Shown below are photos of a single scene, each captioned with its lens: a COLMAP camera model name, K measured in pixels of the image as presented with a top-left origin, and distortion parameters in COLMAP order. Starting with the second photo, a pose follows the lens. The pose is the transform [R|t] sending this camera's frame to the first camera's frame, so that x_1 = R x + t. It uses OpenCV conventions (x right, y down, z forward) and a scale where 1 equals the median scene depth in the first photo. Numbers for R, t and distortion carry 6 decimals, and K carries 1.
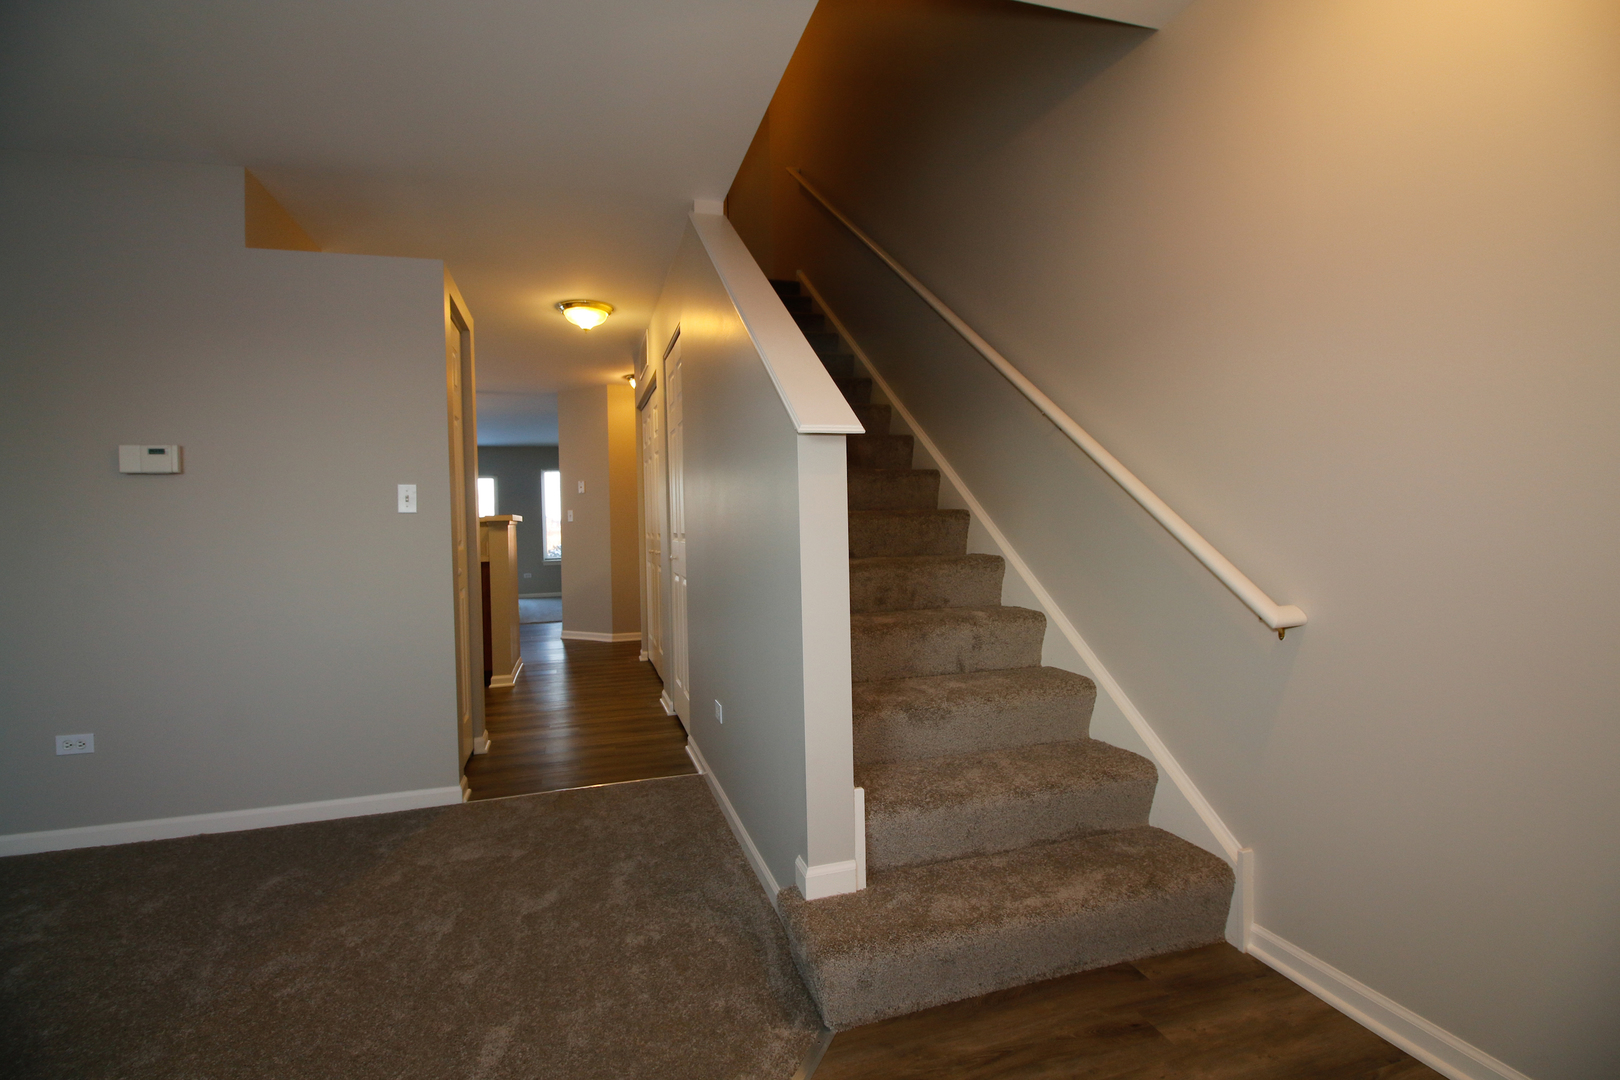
lens RADIAL K [[745.2, 0, 816.1], [0, 745.2, 535.4], [0, 0, 1]] dist [-0.002263, -0.011026]
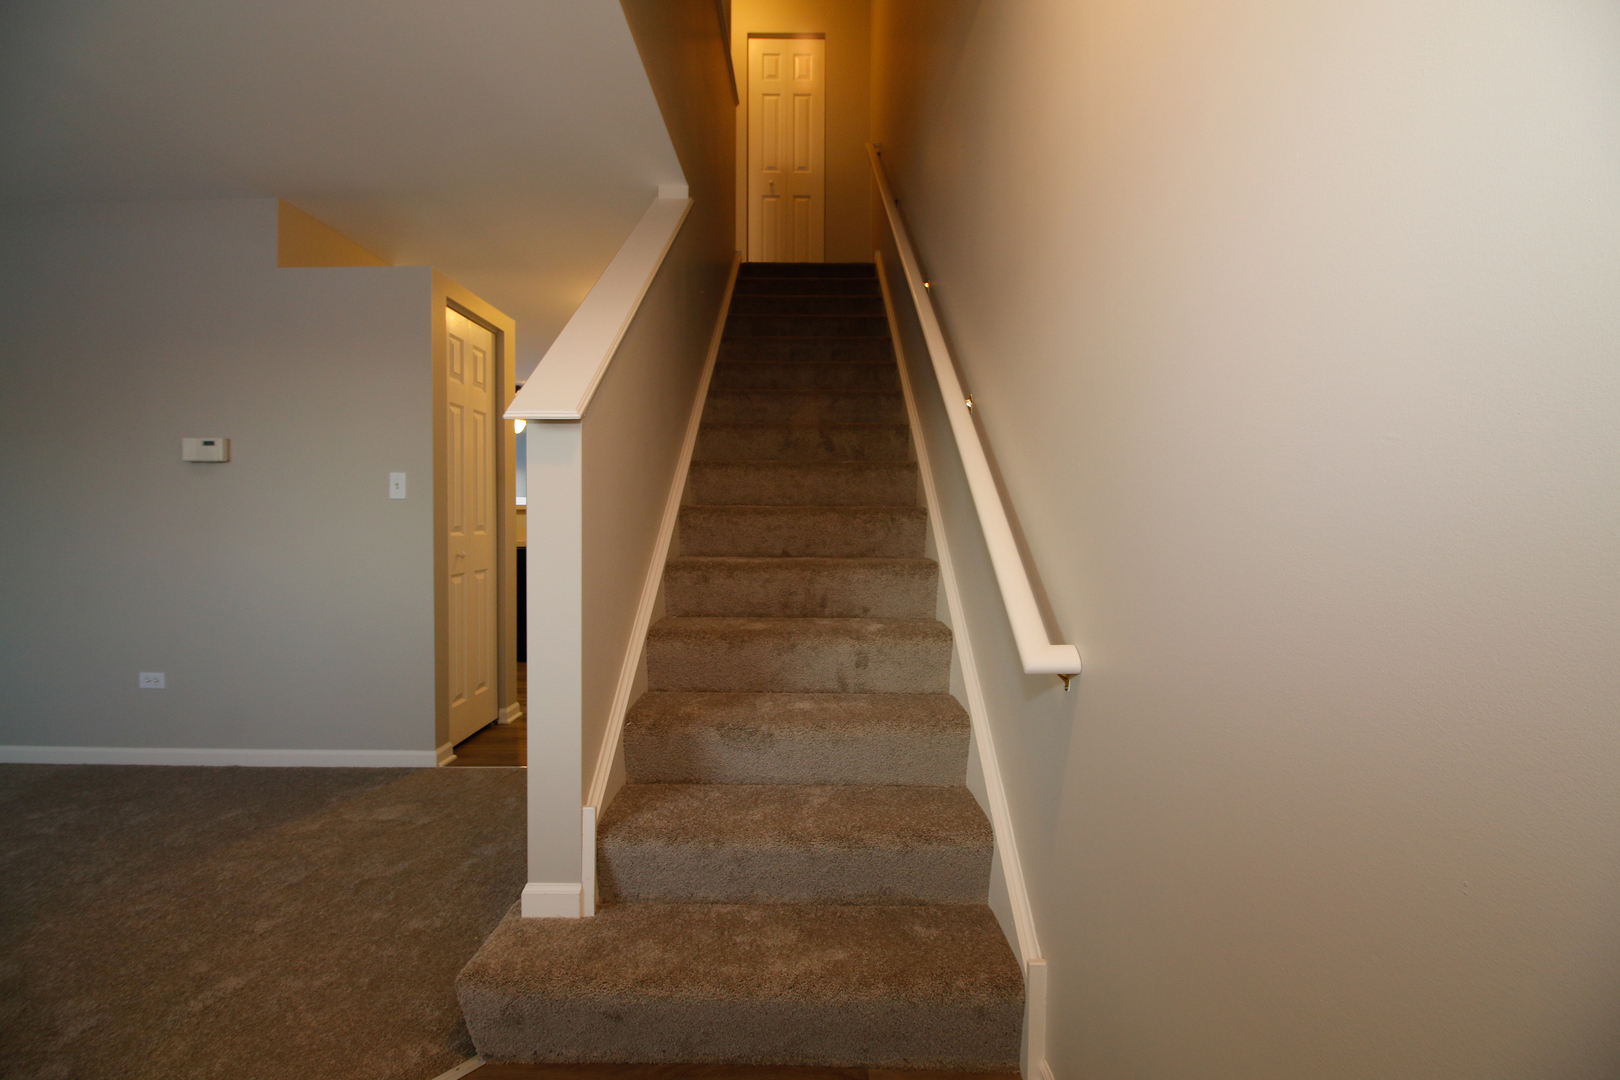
lens RADIAL K [[745.2, 0, 815.0], [0, 745.2, 538.0], [0, 0, 1]] dist [-0.002263, -0.011026]
pose [[0.953244, 0.035557, -0.300103, 0.434240], [-0.032258, 0.999352, 0.015941, -0.011297], [0.300475, -0.005515, 0.953774, 0.156285]]
